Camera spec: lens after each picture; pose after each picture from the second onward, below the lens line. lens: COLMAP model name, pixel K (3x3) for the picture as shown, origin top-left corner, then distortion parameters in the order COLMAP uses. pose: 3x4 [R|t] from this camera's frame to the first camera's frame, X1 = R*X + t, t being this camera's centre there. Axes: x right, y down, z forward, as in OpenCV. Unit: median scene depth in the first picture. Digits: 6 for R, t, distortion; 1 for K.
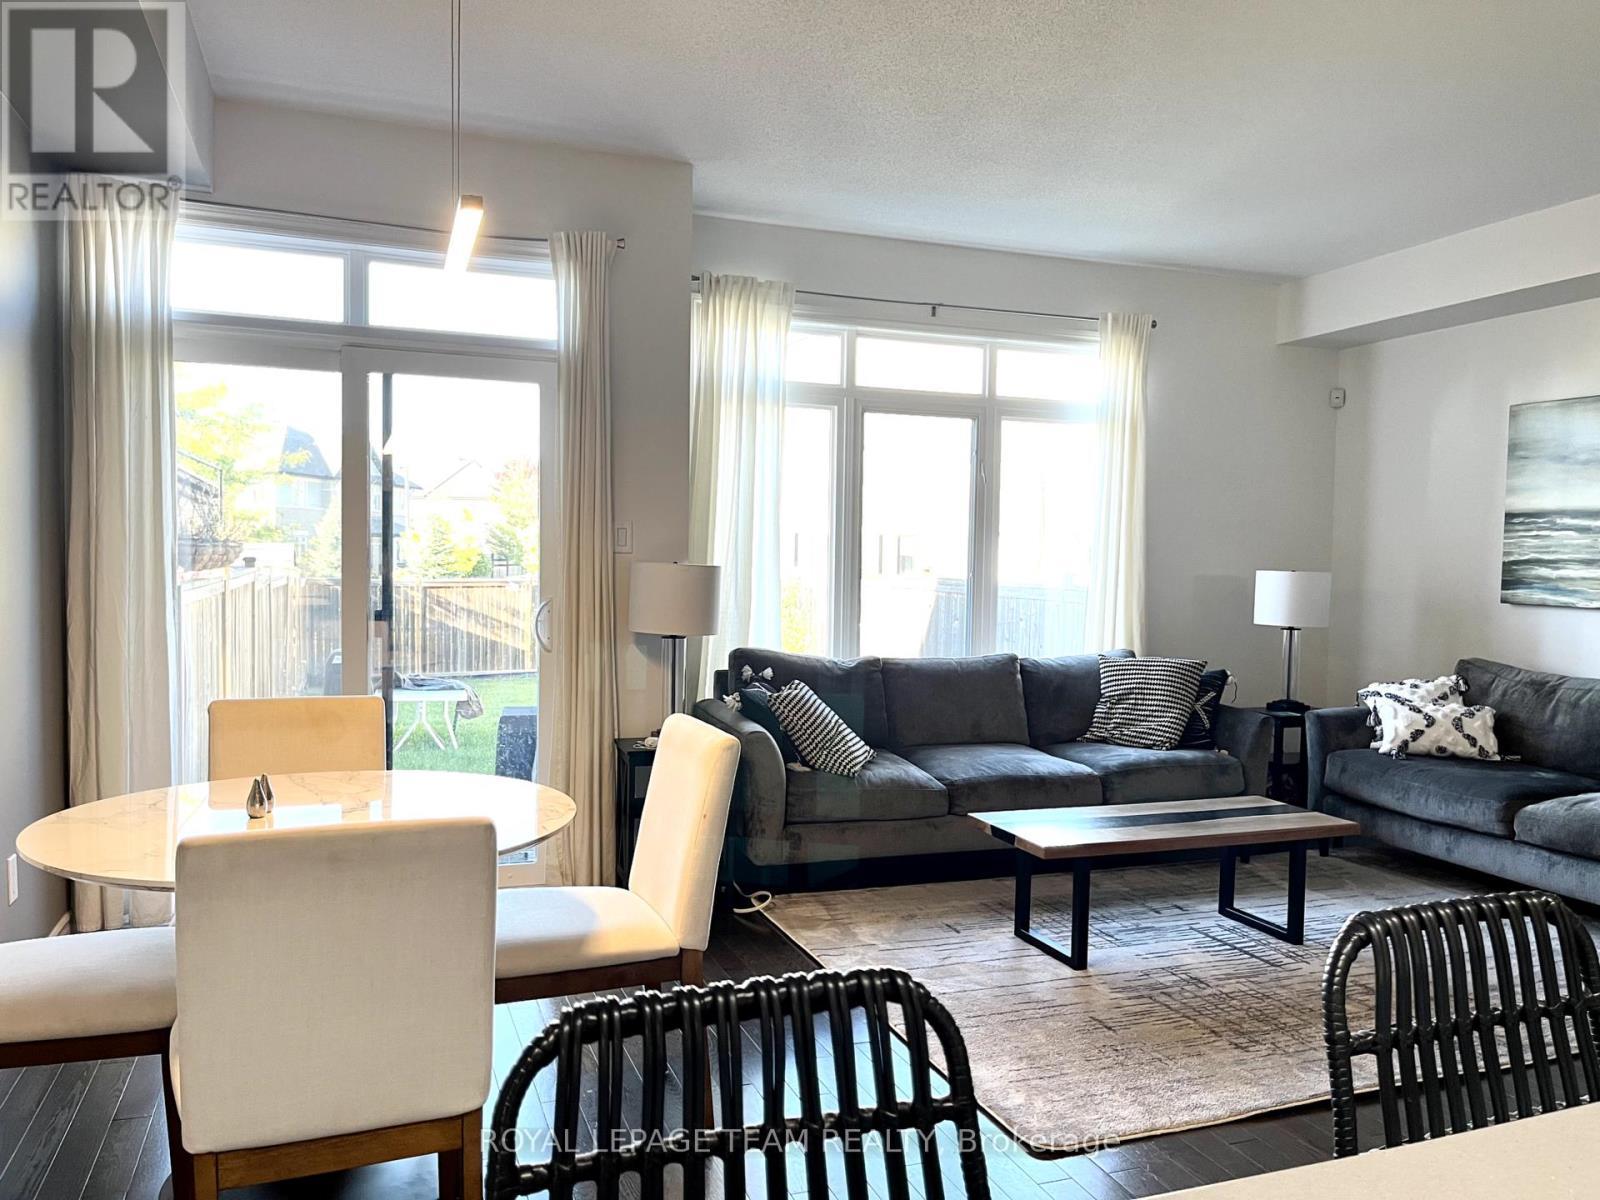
lens RADIAL K [[1226.8, 0, 799.5], [0, 1226.8, 614.2], [0, 0, 1]] dist [0.079986, -0.118322]
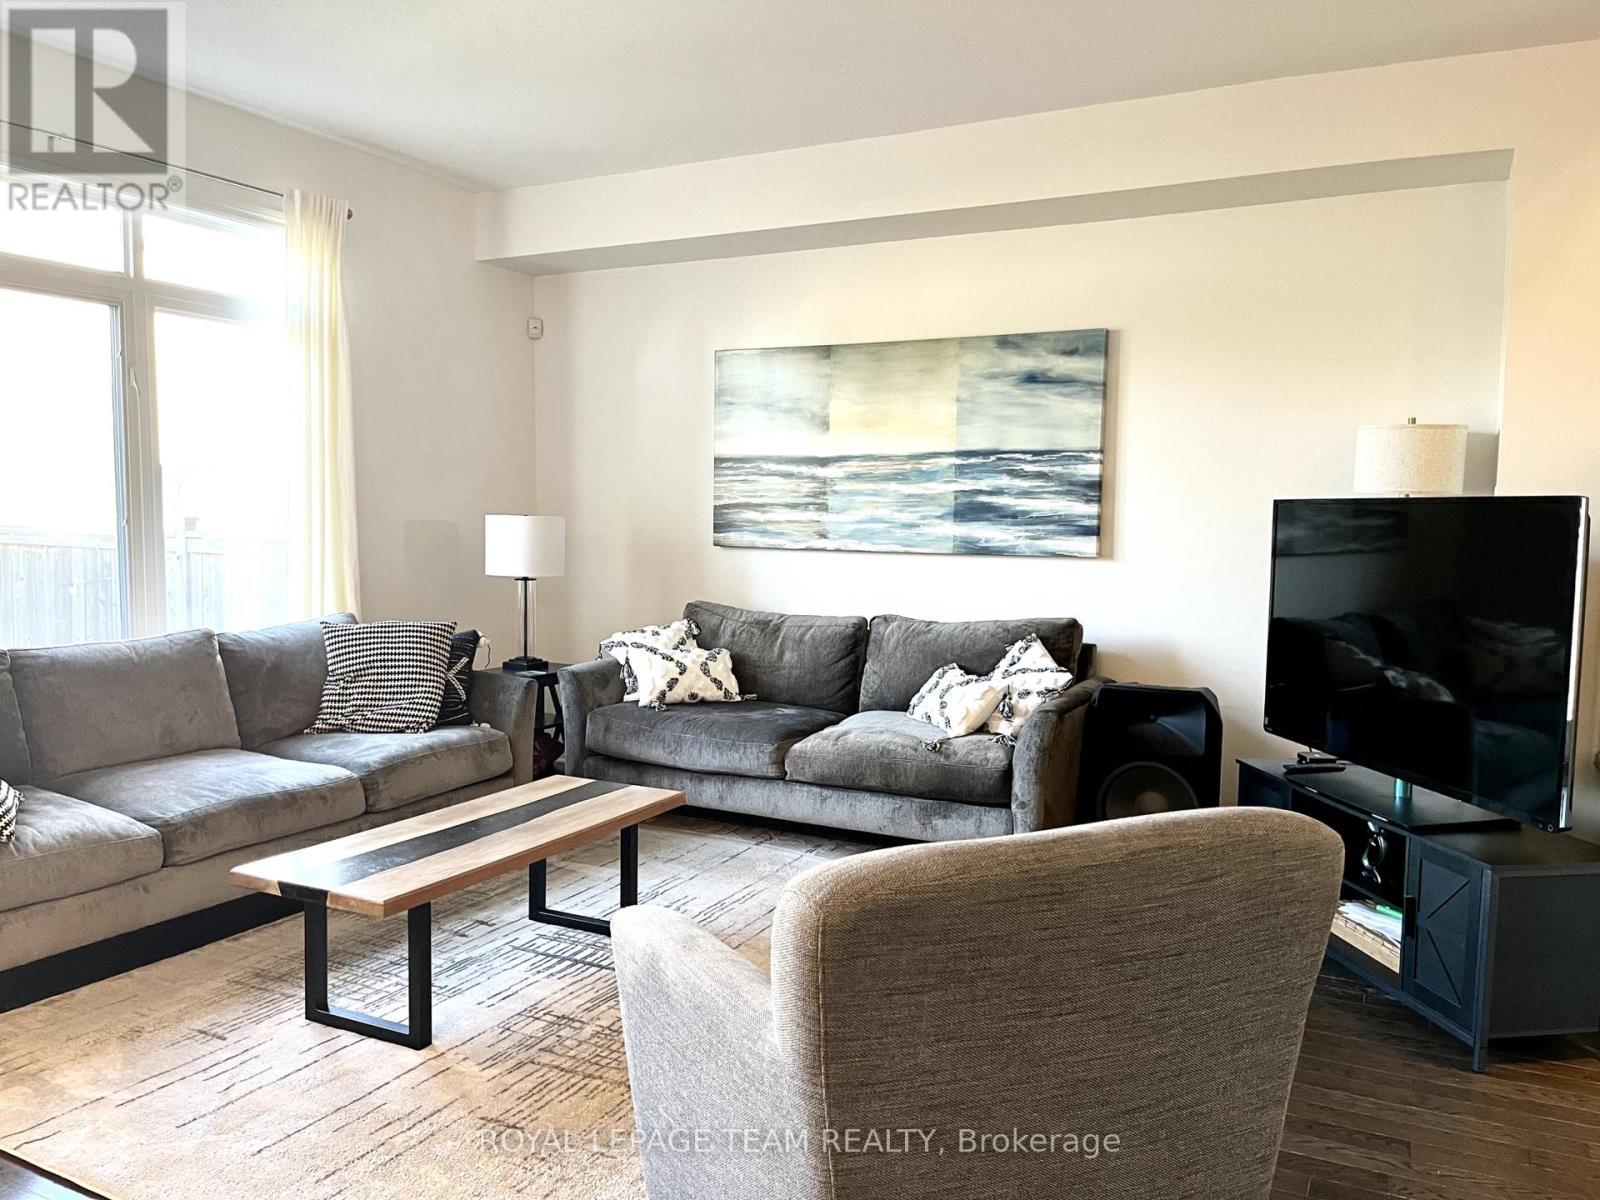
lens RADIAL K [[1226.8, 0, 799.5], [0, 1226.8, 614.2], [0, 0, 1]] dist [0.079986, -0.118322]
pose [[0.737942, -0.062920, 0.671925, -0.073663], [0.030184, 0.997725, 0.060280, -0.012506], [-0.674189, -0.024202, 0.738162, 0.219958]]
